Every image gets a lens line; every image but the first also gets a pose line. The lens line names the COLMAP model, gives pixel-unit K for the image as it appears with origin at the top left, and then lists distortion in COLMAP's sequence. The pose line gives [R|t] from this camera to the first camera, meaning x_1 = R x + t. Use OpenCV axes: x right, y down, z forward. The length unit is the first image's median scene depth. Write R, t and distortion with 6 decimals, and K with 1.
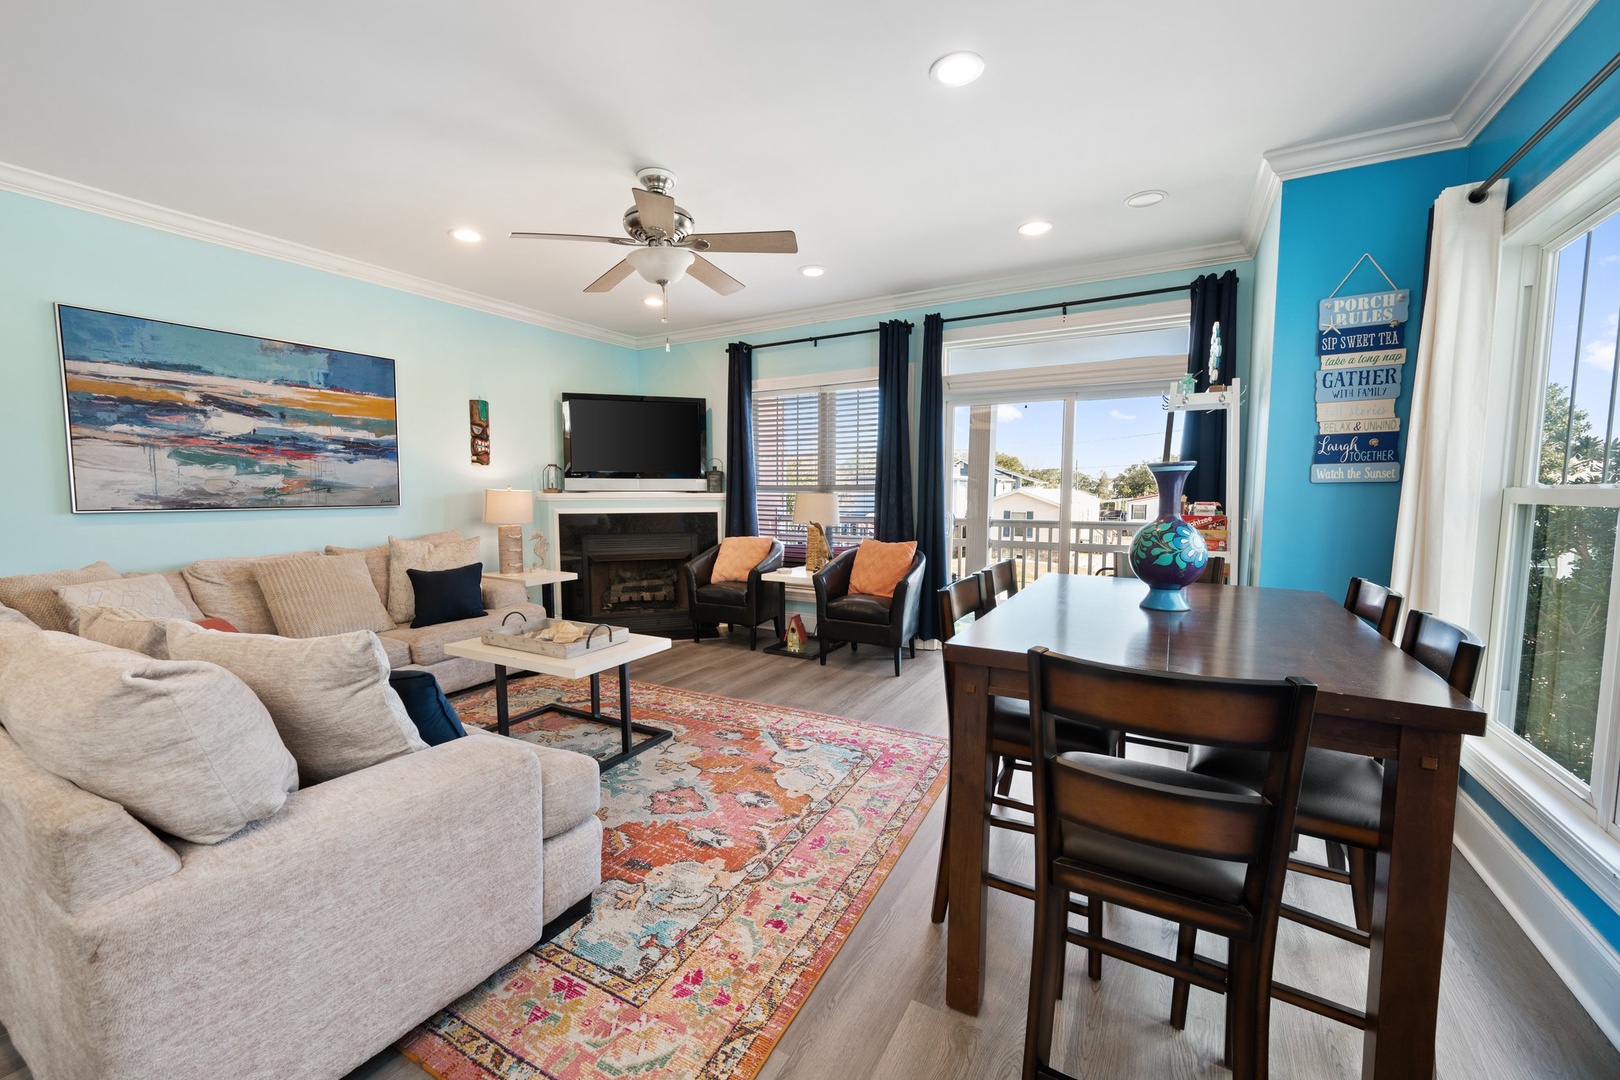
lens RADIAL K [[634.5, 0, 845.2], [0, 634.5, 544.0], [0, 0, 1]] dist [-0.000893, -0.000113]
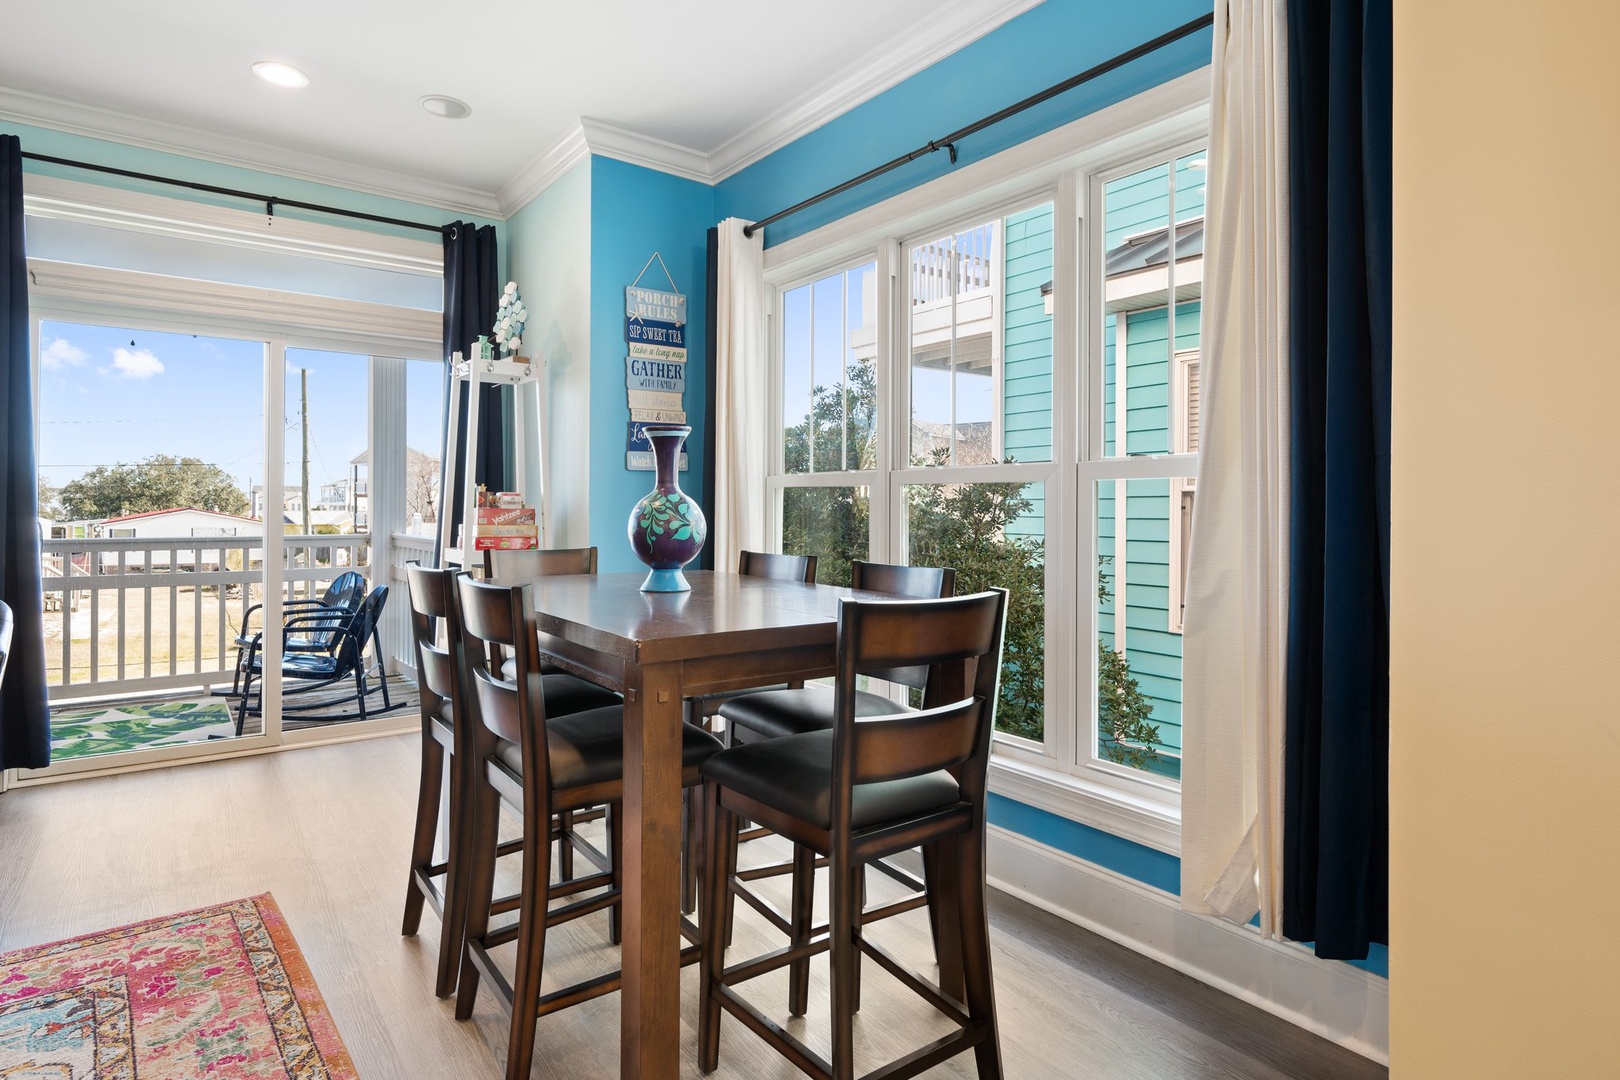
lens RADIAL K [[851.0, 0, 812.4], [0, 851.0, 509.4], [0, 0, 1]] dist [0.001763, -0.000004]
pose [[0.422315, -0.002698, 0.906445, -0.334772], [0.078650, 0.996333, -0.033677, 0.030244], [-0.903030, 0.085515, 0.420979, 0.210313]]
